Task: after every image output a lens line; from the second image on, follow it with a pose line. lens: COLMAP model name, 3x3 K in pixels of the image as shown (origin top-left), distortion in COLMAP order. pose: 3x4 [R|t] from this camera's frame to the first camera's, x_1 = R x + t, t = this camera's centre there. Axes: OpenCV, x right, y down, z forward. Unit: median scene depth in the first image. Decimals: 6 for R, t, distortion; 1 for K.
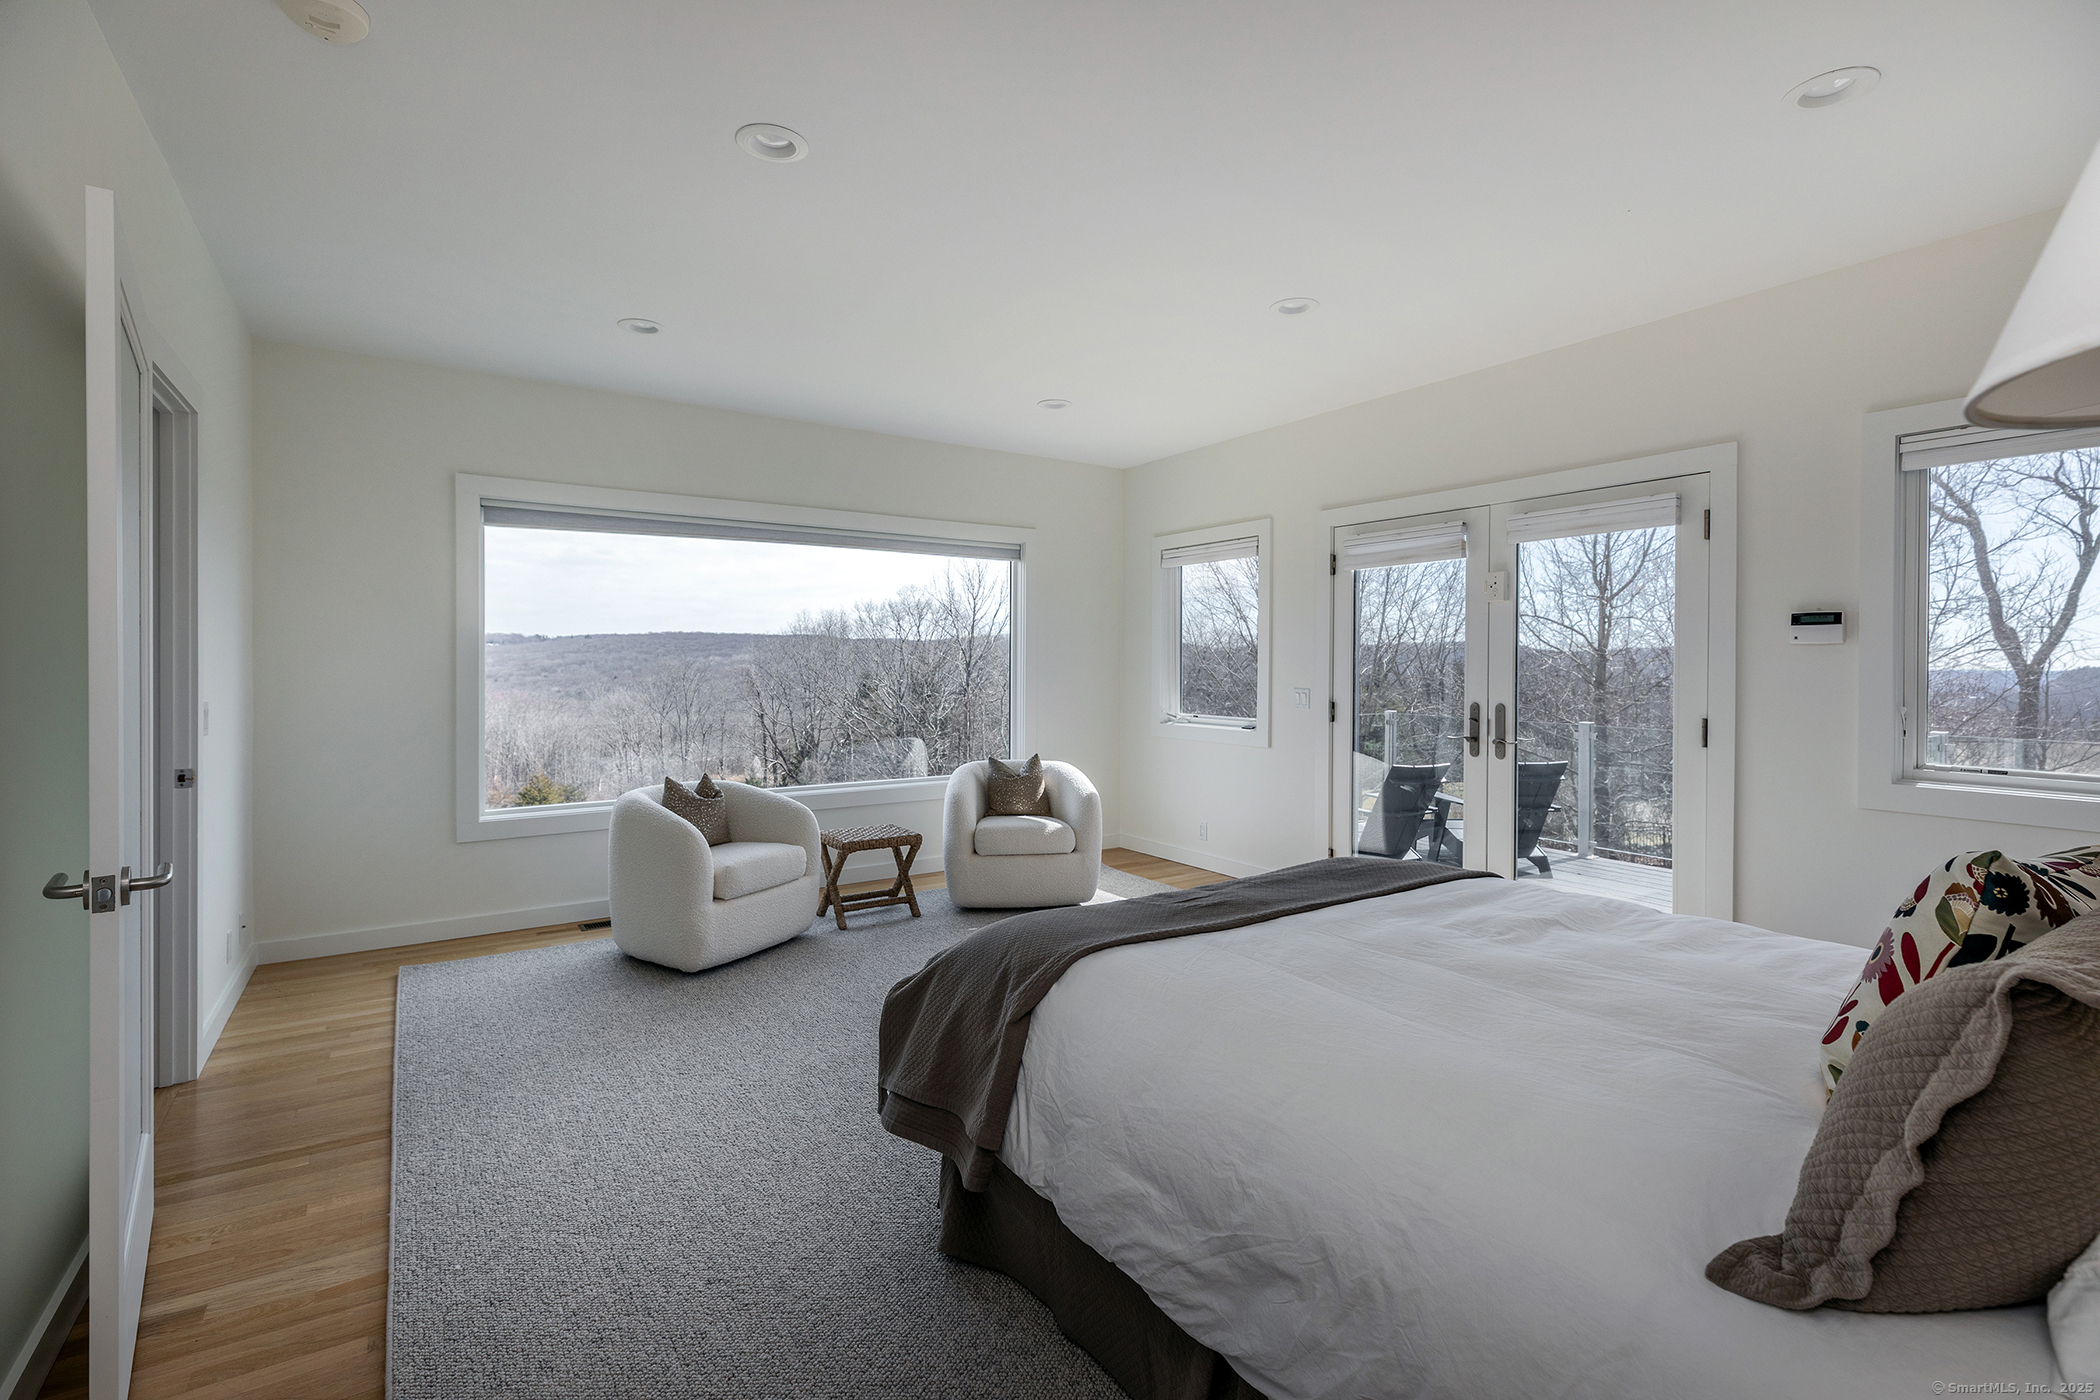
lens RADIAL K [[918.6, 0, 1026.9], [0, 918.6, 662.6], [0, 0, 1]] dist [-0.002554, 0.000157]
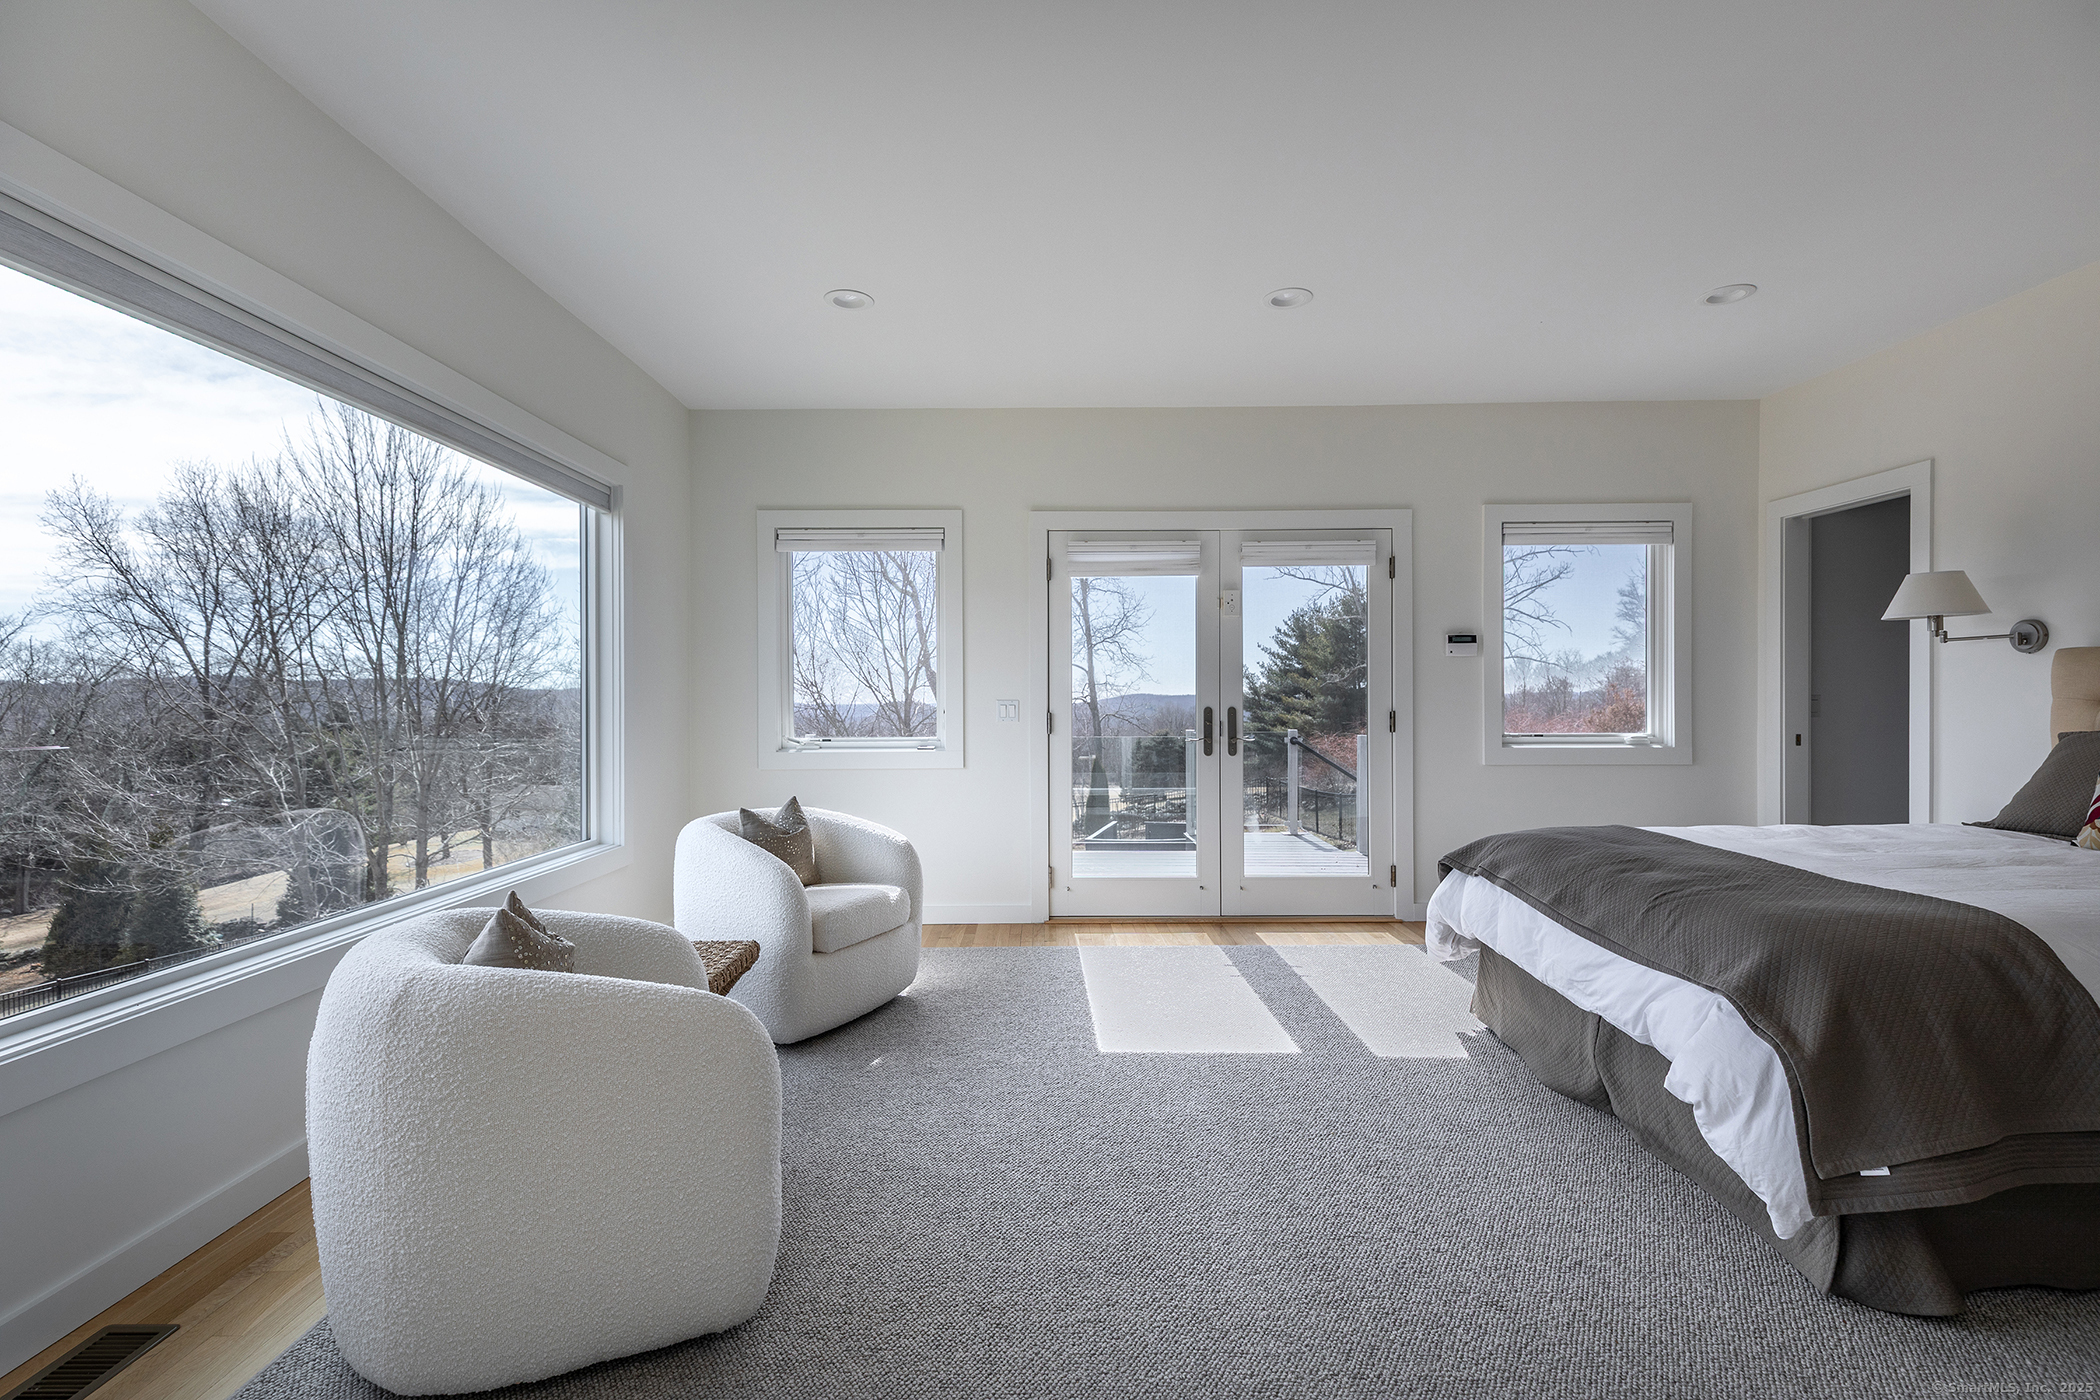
lens RADIAL K [[967.0, 0, 1041.5], [0, 967.0, 699.5], [0, 0, 1]] dist [0.001229, -0.000177]
pose [[0.532959, -0.006486, 0.846116, -0.569365], [0.006820, 0.999971, 0.003369, 0.027406], [-0.846114, 0.003975, 0.532988, 0.518581]]
